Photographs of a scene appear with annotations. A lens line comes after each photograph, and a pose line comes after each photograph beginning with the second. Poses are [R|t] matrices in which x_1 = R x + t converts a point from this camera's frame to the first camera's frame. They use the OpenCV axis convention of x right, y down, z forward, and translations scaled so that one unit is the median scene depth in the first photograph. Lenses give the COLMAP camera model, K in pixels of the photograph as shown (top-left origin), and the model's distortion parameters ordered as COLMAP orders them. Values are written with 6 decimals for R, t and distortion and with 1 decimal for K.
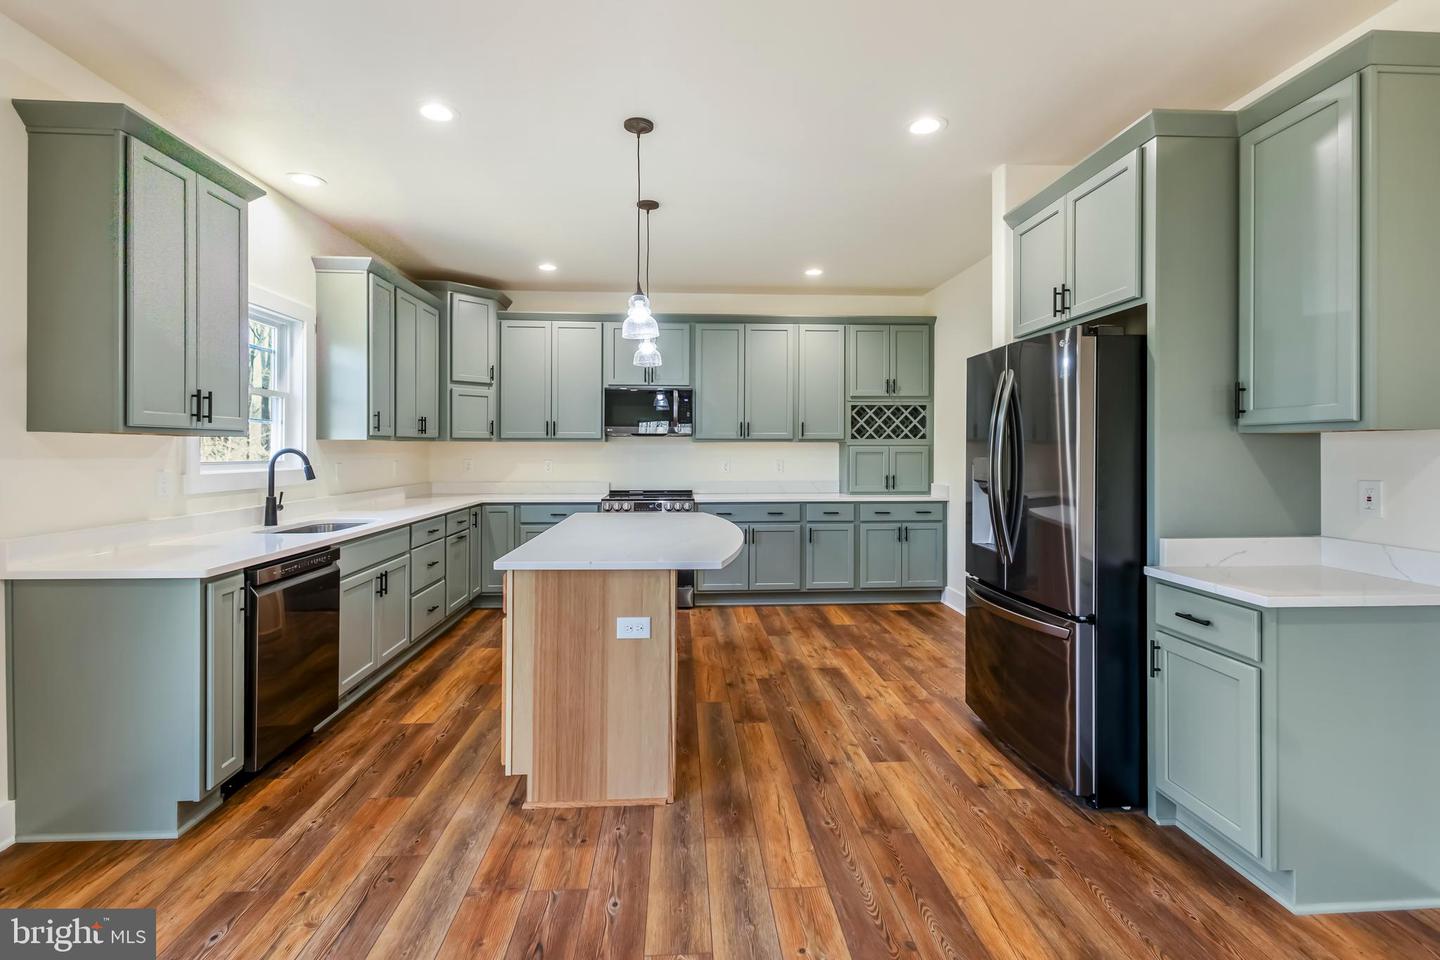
lens RADIAL K [[672.1, 0, 719.8], [0, 672.1, 440.0], [0, 0, 1]] dist [0.015627, -0.000564]
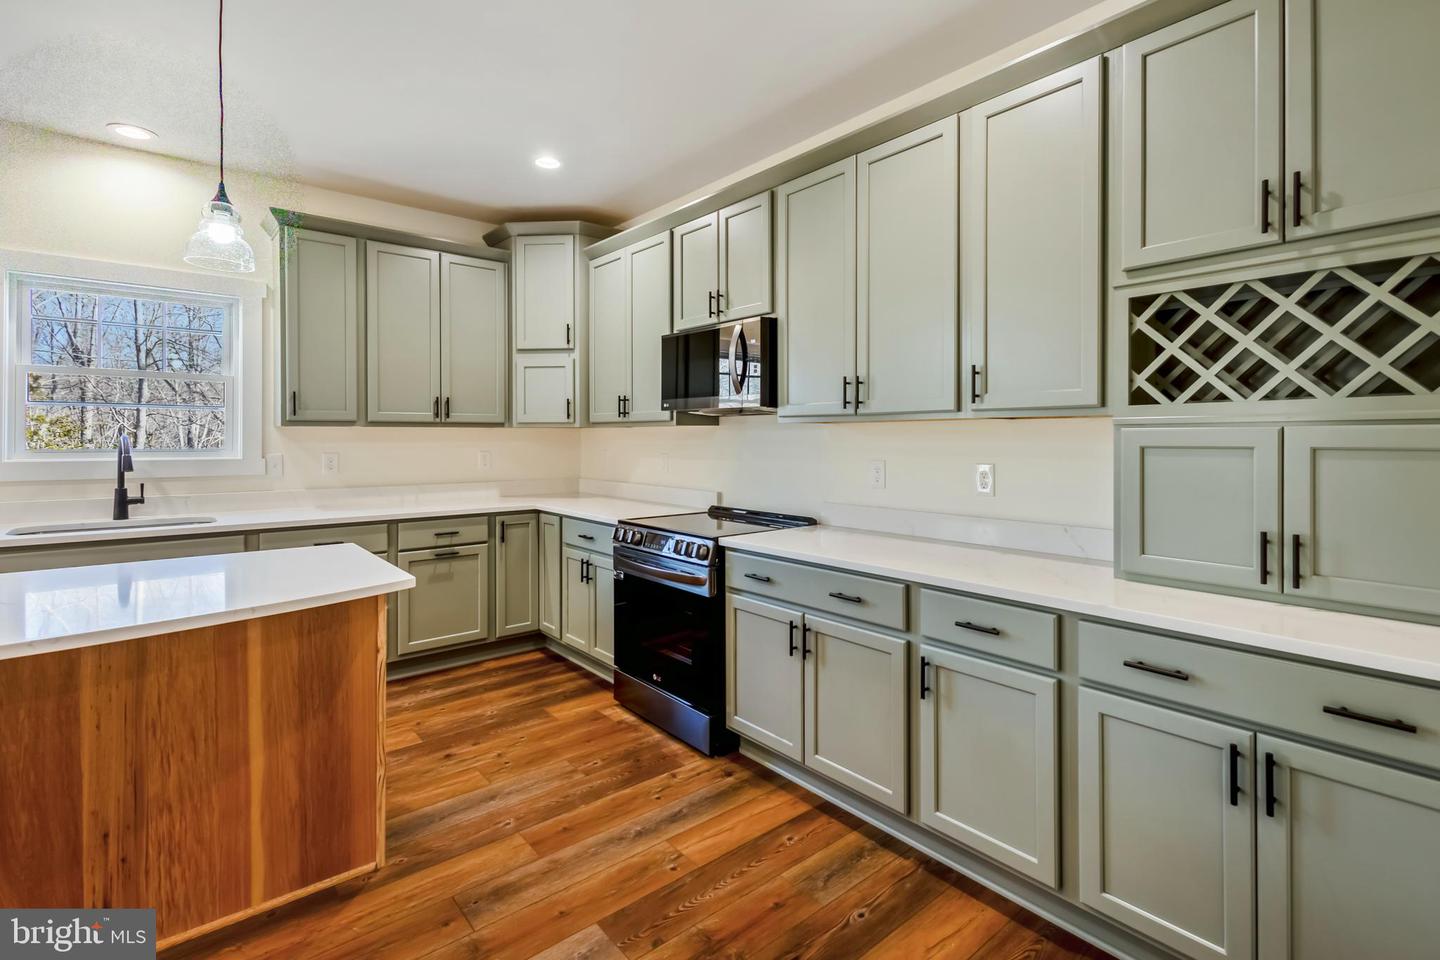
lens RADIAL K [[672.1, 0, 719.8], [0, 672.1, 440.0], [0, 0, 1]] dist [0.015627, -0.000564]
pose [[0.599391, 0.002829, -0.800451, 0.338287], [0.010852, 0.999873, 0.011660, 0.009272], [0.800382, -0.015676, 0.599285, 0.660476]]
